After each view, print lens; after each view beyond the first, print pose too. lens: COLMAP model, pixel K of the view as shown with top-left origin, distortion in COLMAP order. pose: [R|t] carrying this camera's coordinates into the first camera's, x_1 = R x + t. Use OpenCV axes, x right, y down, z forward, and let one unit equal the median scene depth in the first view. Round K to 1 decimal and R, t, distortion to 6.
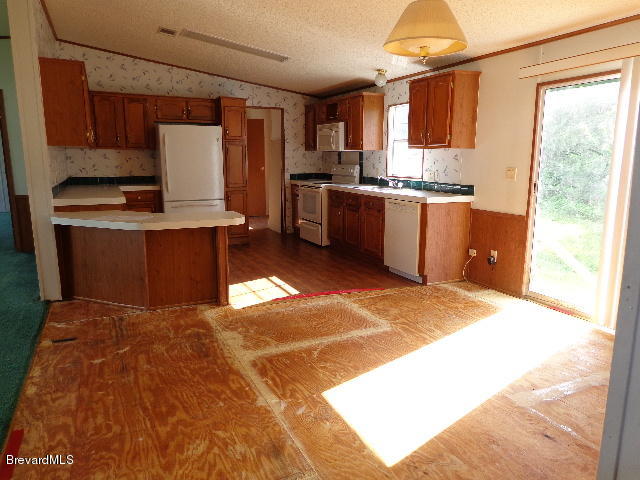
lens RADIAL K [[452.9, 0, 322.7], [0, 452.9, 239.9], [0, 0, 1]] dist [0.003934, 0.002001]
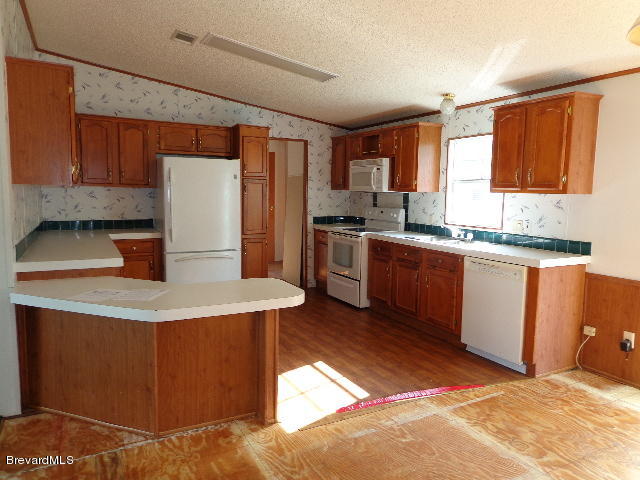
lens RADIAL K [[448.4, 0, 321.2], [0, 448.4, 238.8], [0, 0, 1]] dist [0.000268, 0.001561]
pose [[0.998941, 0.008926, 0.045133, -0.164144], [-0.005462, 0.997070, -0.076296, -0.072904], [-0.045681, 0.075969, 0.996063, 0.298879]]
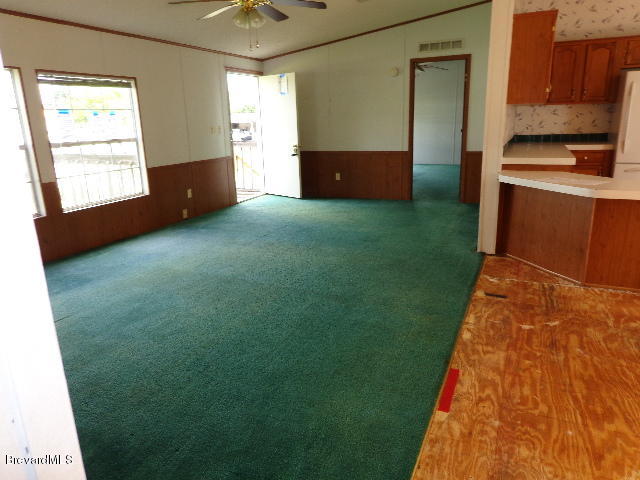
lens RADIAL K [[448.4, 0, 321.2], [0, 448.4, 238.8], [0, 0, 1]] dist [0.000268, 0.001561]
pose [[0.636933, 0.176058, -0.750547, -0.056388], [-0.104164, 0.984300, 0.142493, -0.009421], [0.763850, -0.012578, 0.645271, 0.022535]]
